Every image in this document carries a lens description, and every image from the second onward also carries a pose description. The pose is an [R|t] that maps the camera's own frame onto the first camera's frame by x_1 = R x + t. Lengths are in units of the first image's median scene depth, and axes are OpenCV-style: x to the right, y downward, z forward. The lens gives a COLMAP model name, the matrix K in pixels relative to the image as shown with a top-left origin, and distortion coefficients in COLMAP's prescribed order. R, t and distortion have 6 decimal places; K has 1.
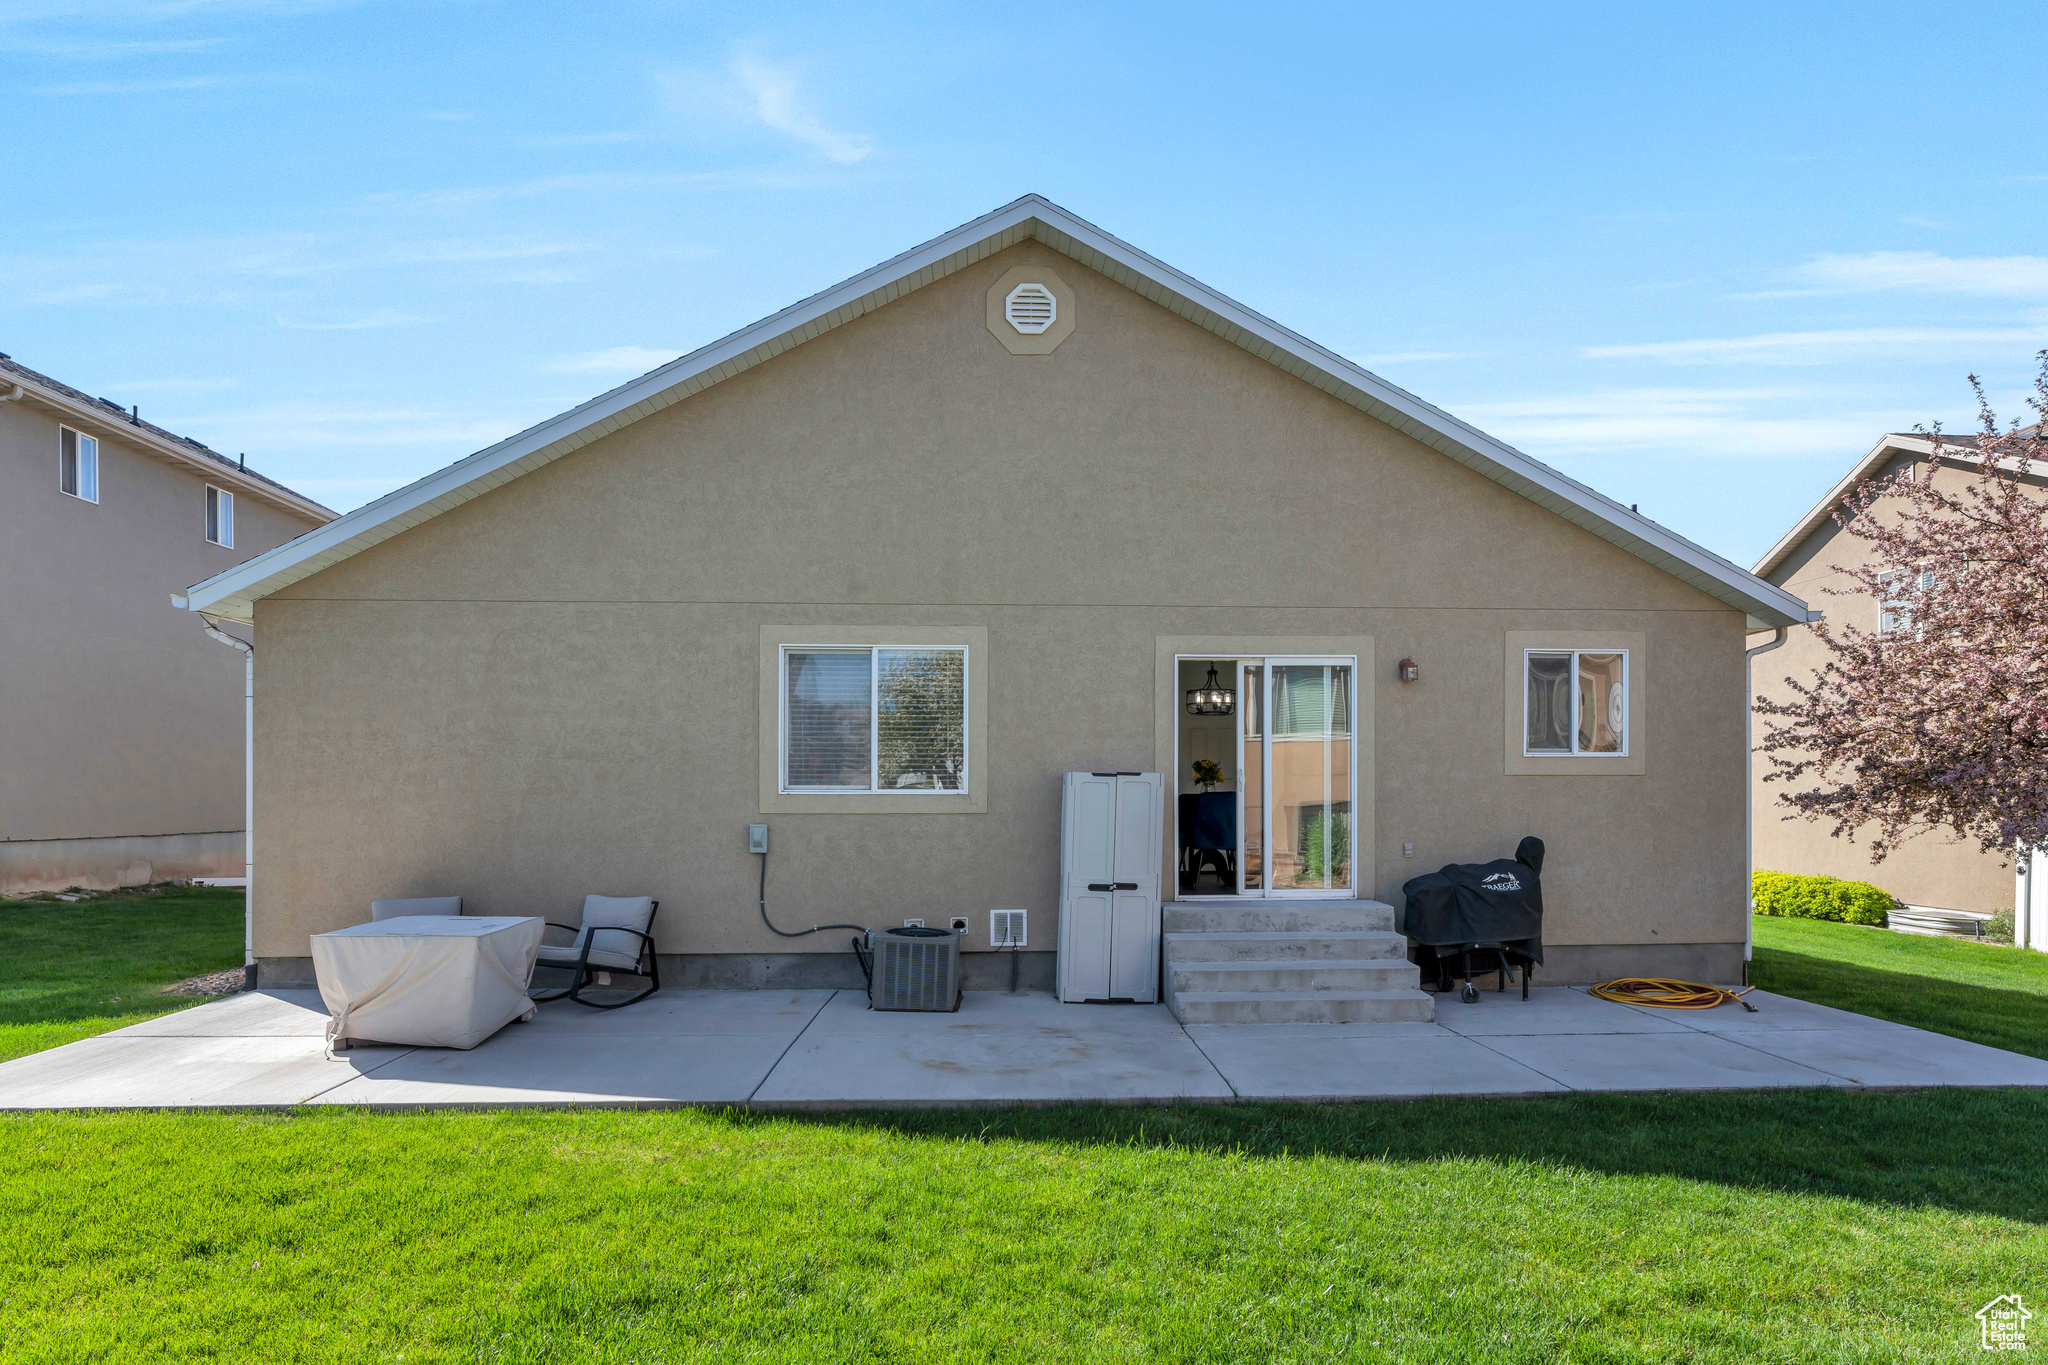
lens RADIAL K [[1059.7, 0, 1025.0], [0, 1059.7, 777.1], [0, 0, 1]] dist [-0.008205, 0.000174]
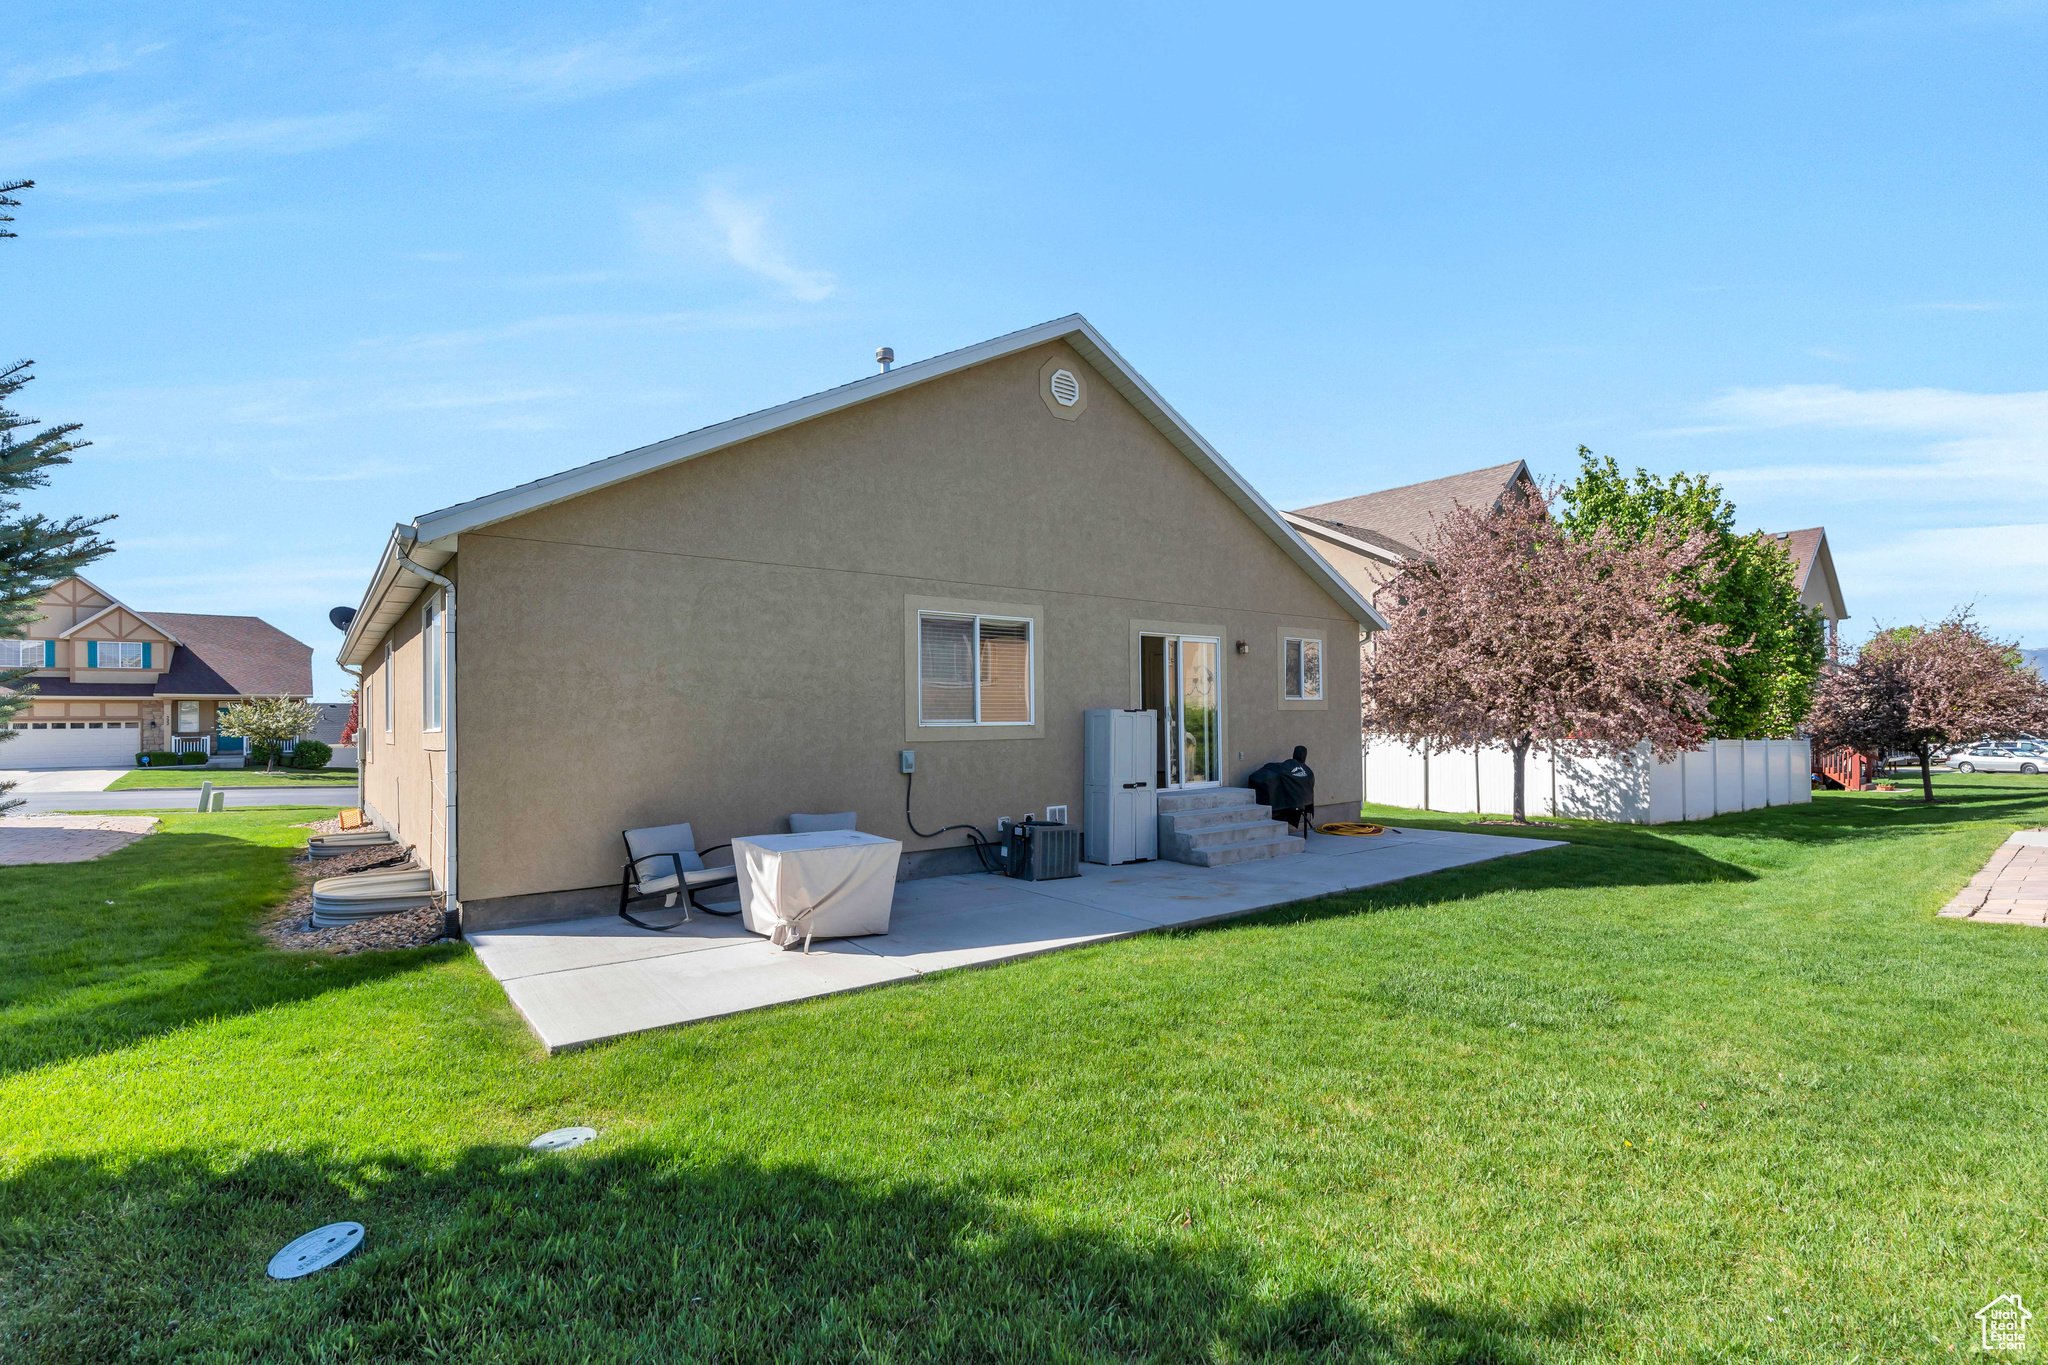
lens RADIAL K [[928.0, 0, 1024.0], [0, 928.0, 682.5], [0, 0, 1]] dist [-0.001321, -0.000038]
pose [[0.820201, 0.014735, 0.571886, -0.773922], [0.001083, 0.999626, -0.027309, -0.006439], [-0.572074, 0.023018, 0.819879, 0.002962]]
